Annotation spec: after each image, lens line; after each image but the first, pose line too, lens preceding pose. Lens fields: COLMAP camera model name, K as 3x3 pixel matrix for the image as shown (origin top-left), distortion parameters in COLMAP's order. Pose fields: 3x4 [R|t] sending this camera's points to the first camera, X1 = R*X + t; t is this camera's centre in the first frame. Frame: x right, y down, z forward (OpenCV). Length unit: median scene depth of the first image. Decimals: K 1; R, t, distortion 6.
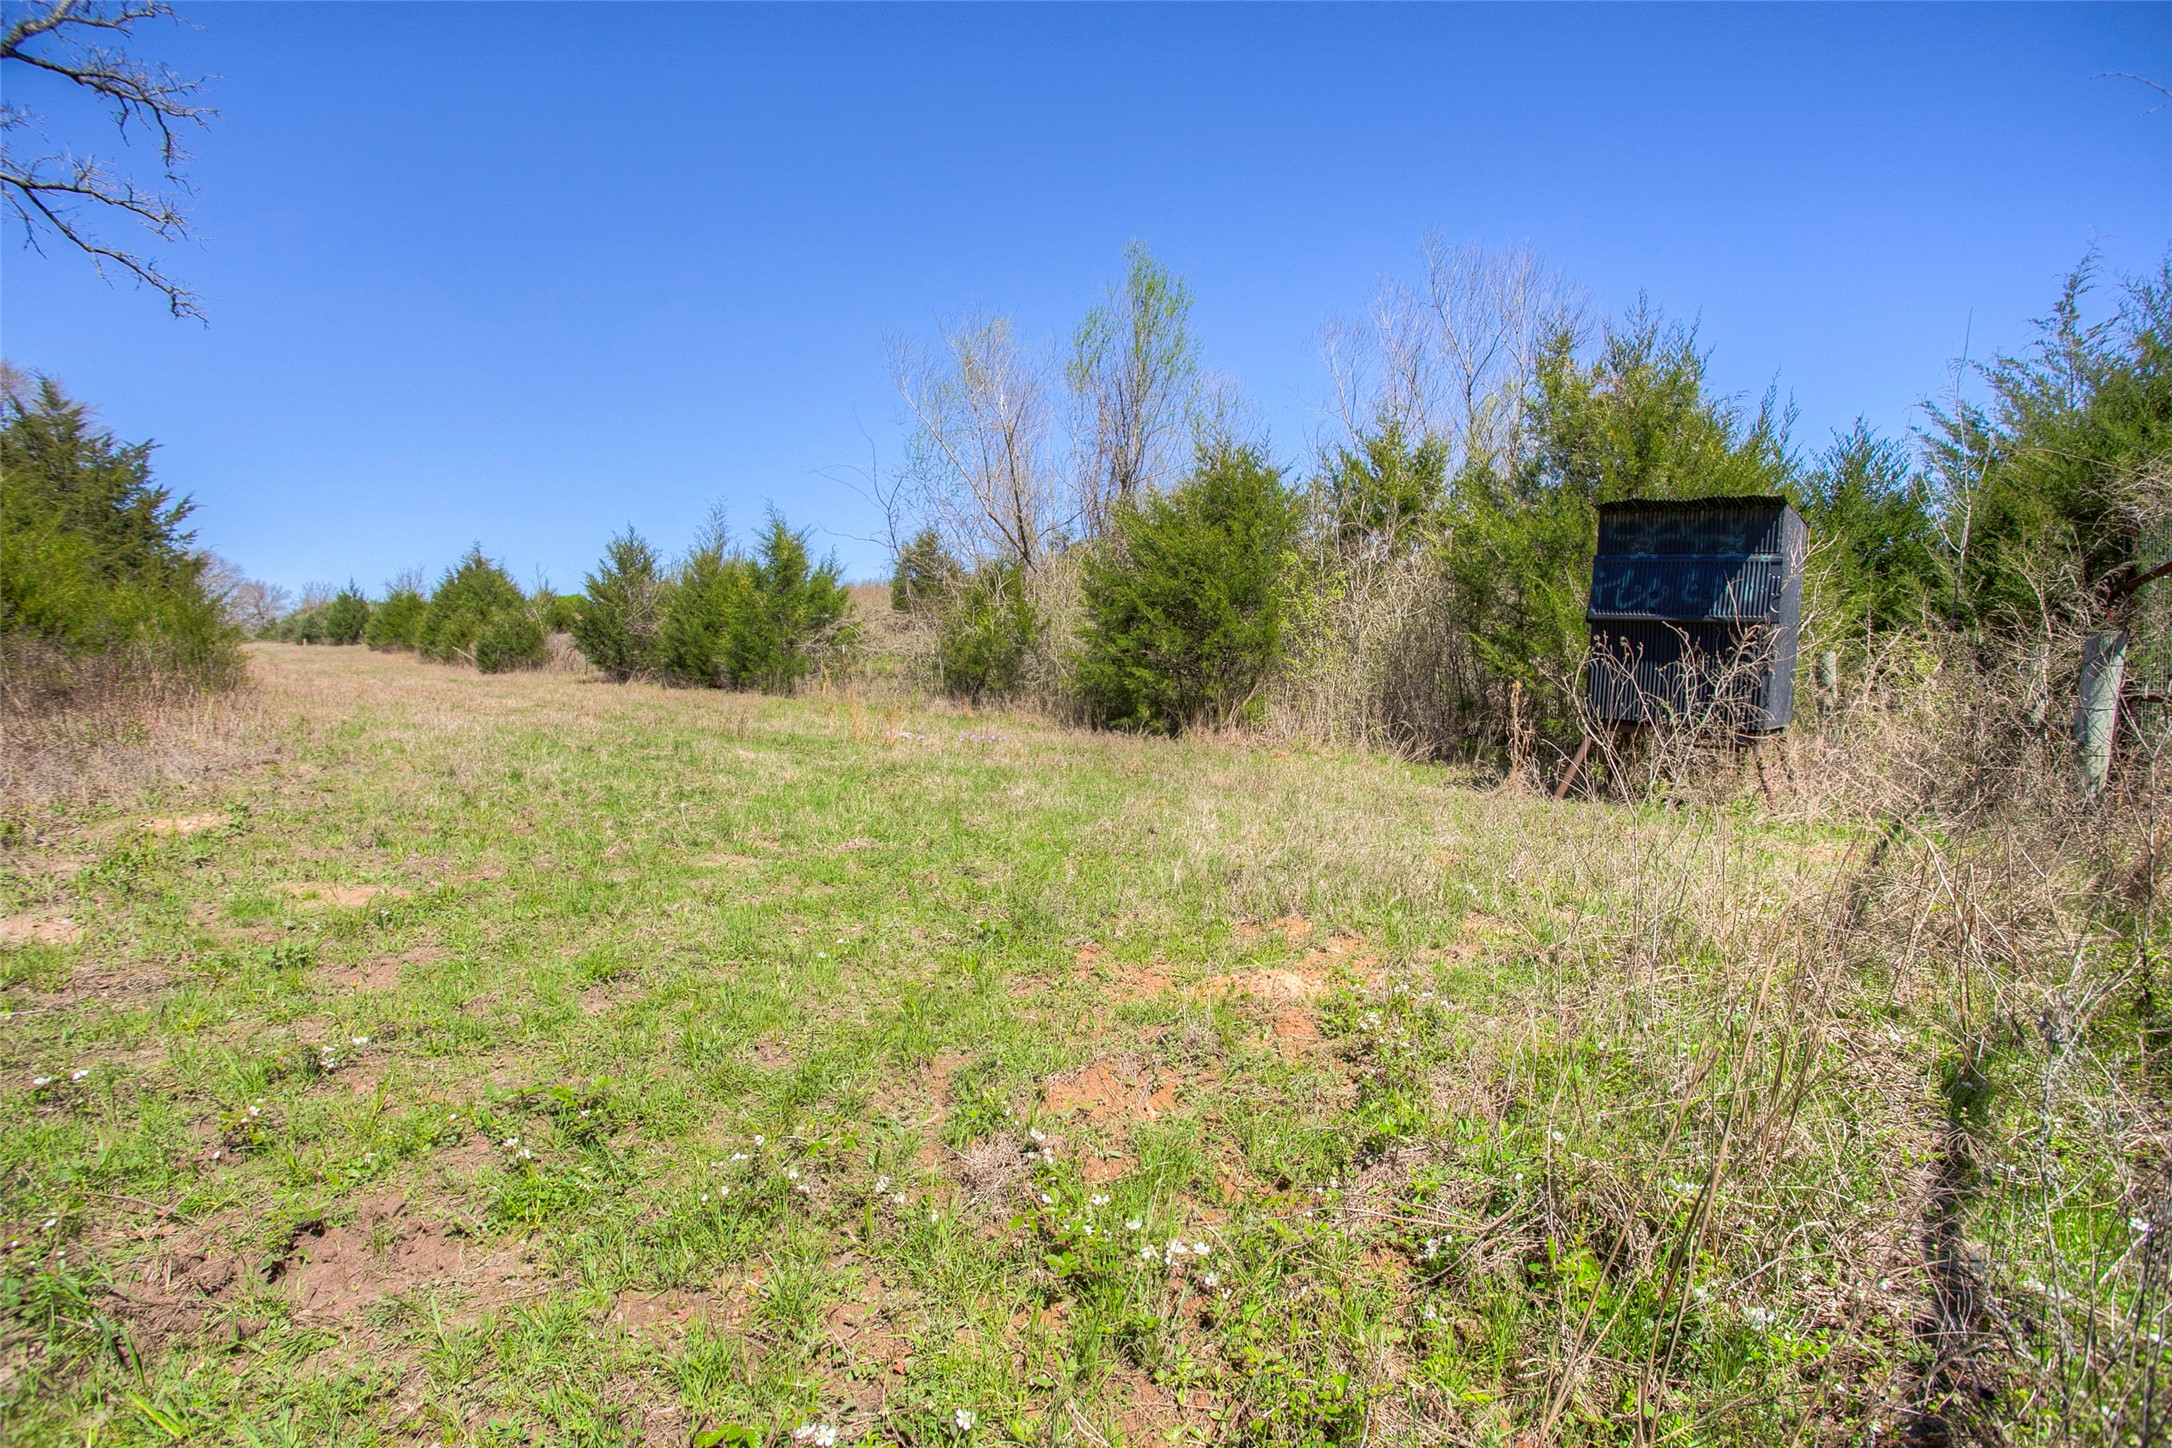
lens RADIAL K [[1064.0, 0, 1090.8], [0, 1064.0, 729.3], [0, 0, 1]] dist [-0.059782, 0.025148]
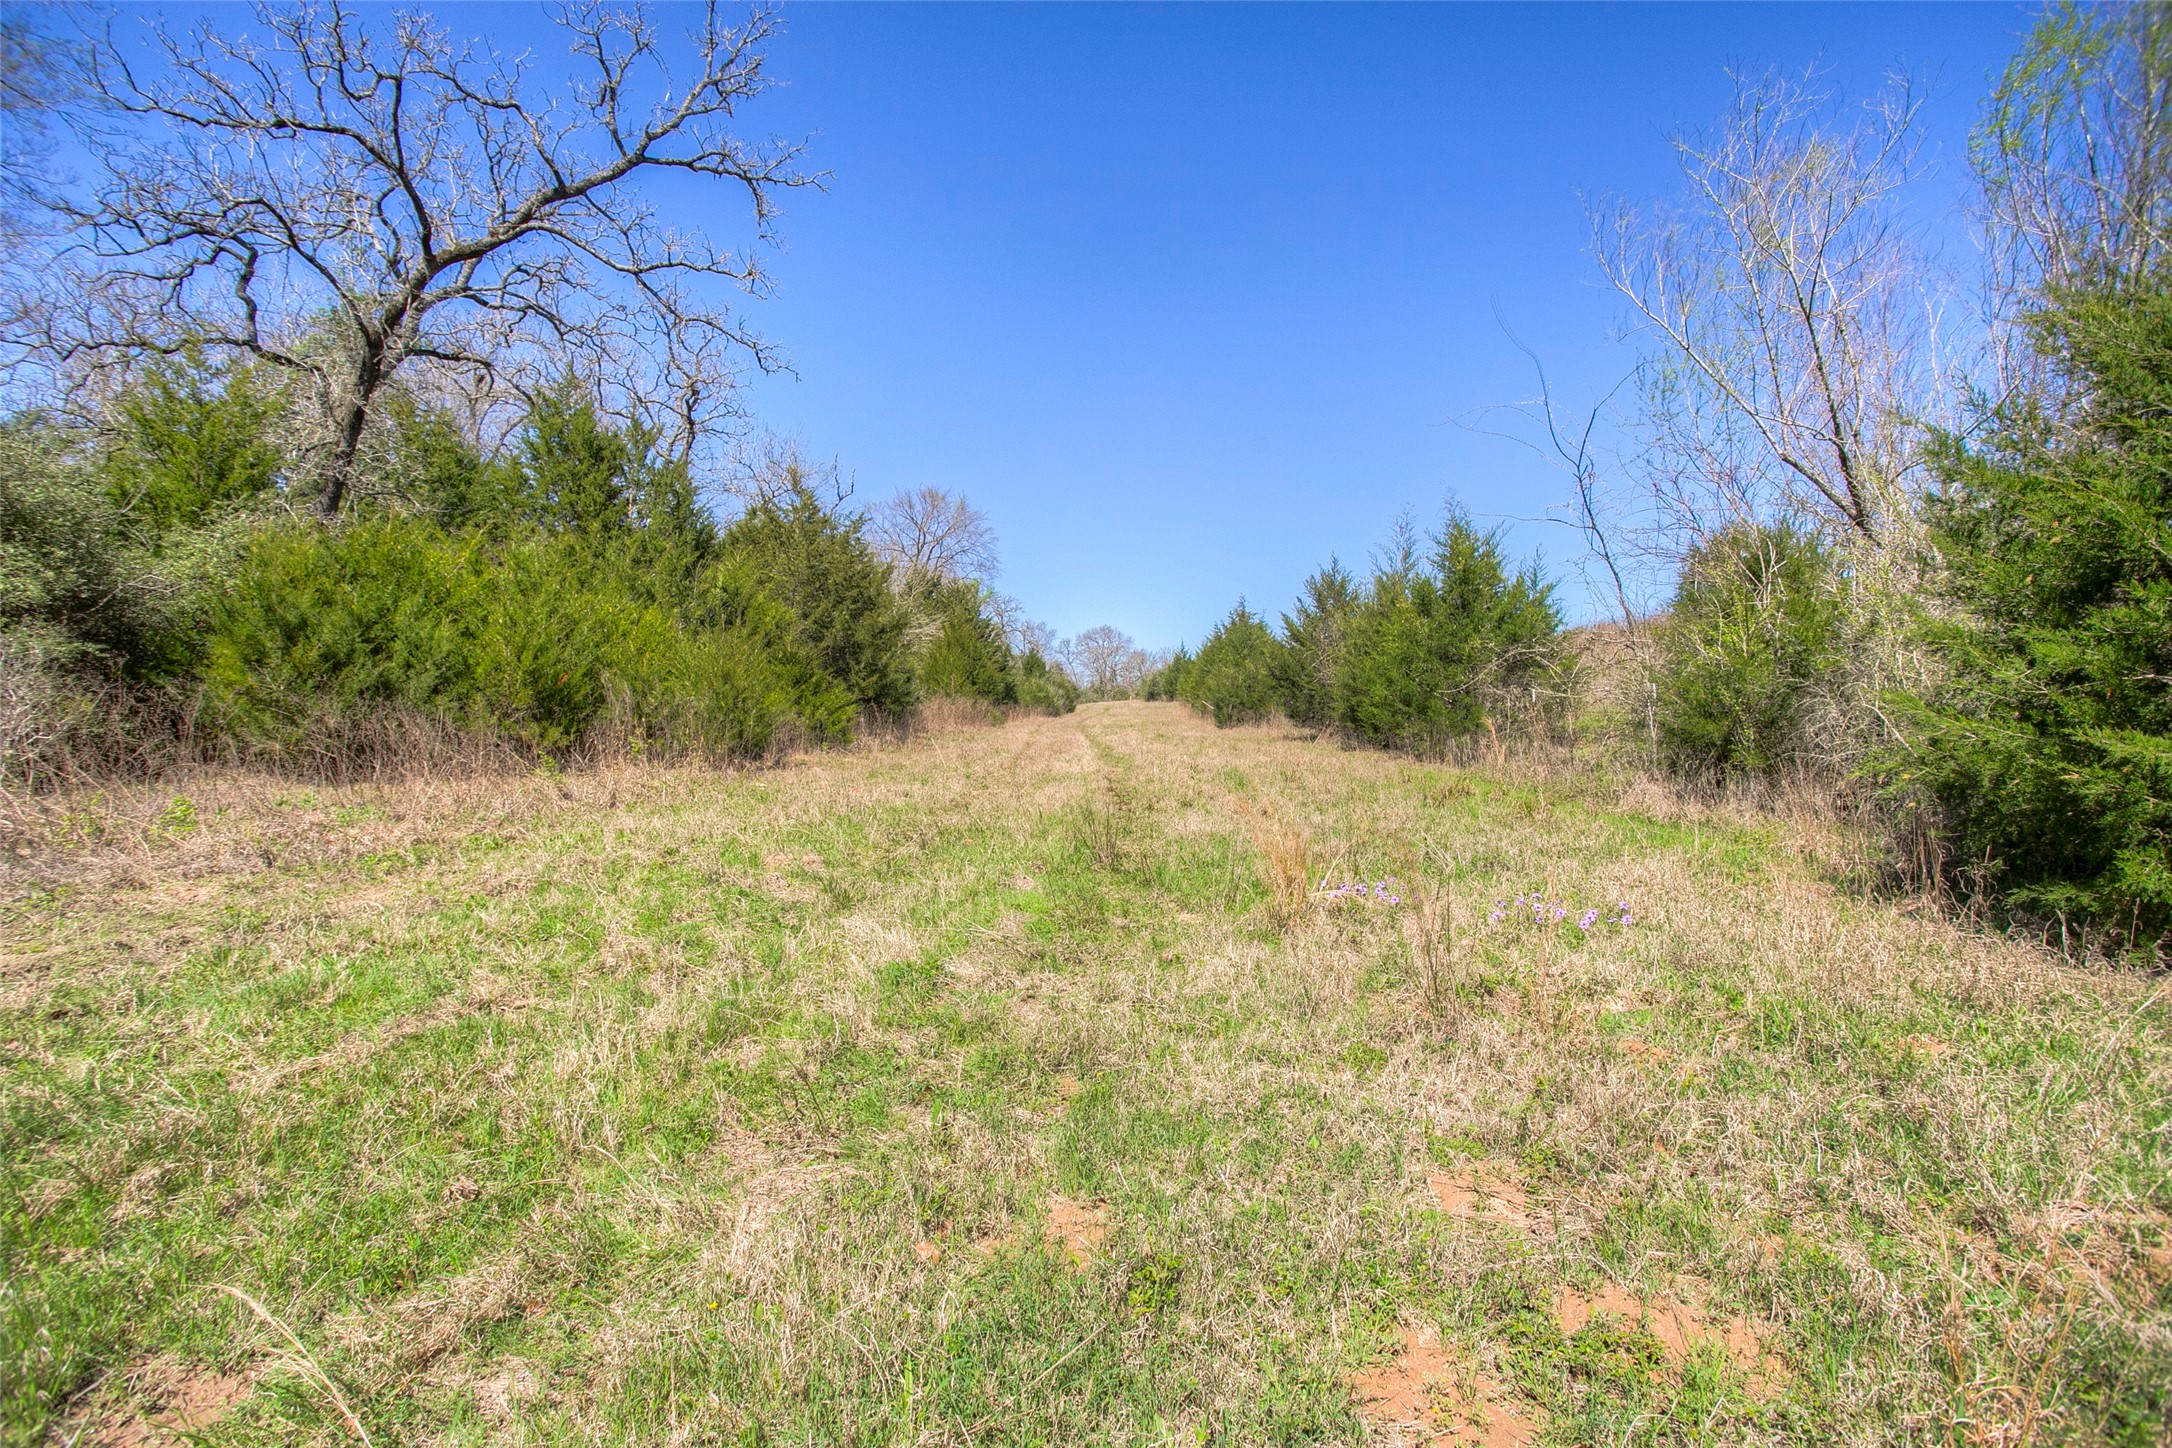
lens RADIAL K [[1064.0, 0, 1090.8], [0, 1064.0, 729.3], [0, 0, 1]] dist [-0.059782, 0.025148]
pose [[0.719846, -0.004635, -0.694118, 0.019984], [-0.027798, 0.998983, -0.035499, -0.021731], [0.693577, 0.044849, 0.718985, 0.317807]]
